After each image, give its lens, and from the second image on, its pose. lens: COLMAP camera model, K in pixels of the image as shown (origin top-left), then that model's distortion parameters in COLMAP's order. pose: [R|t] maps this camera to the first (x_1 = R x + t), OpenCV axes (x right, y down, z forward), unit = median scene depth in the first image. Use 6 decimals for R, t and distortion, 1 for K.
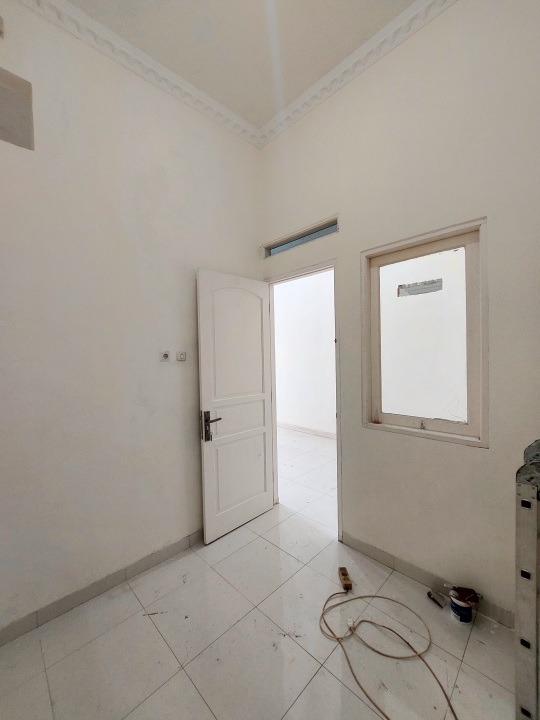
lens RADIAL K [[287.1, 0, 268.6], [0, 287.1, 360.3], [0, 0, 1]] dist [-0.001034, -0.007627]
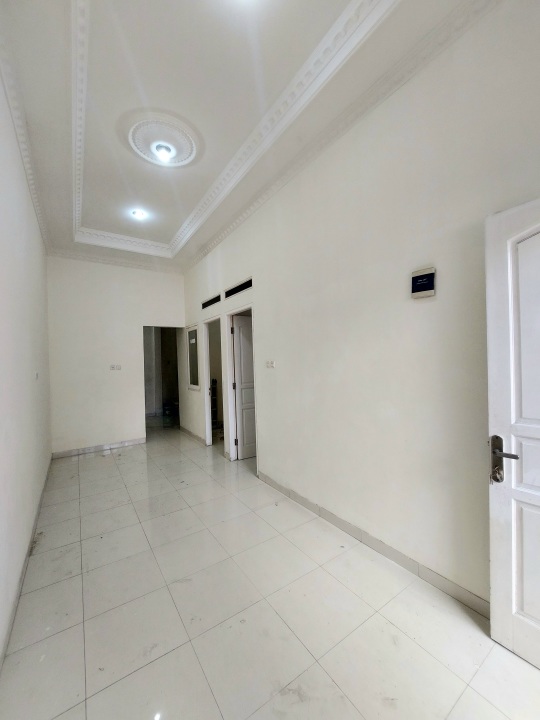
lens RADIAL K [[287.1, 0, 268.6], [0, 287.1, 360.3], [0, 0, 1]] dist [-0.001034, -0.007627]
pose [[-0.189487, 0.027374, -0.981502, 0.531114], [0.002958, 0.999623, 0.027309, -0.018889], [0.981879, 0.002272, -0.189496, 0.605297]]
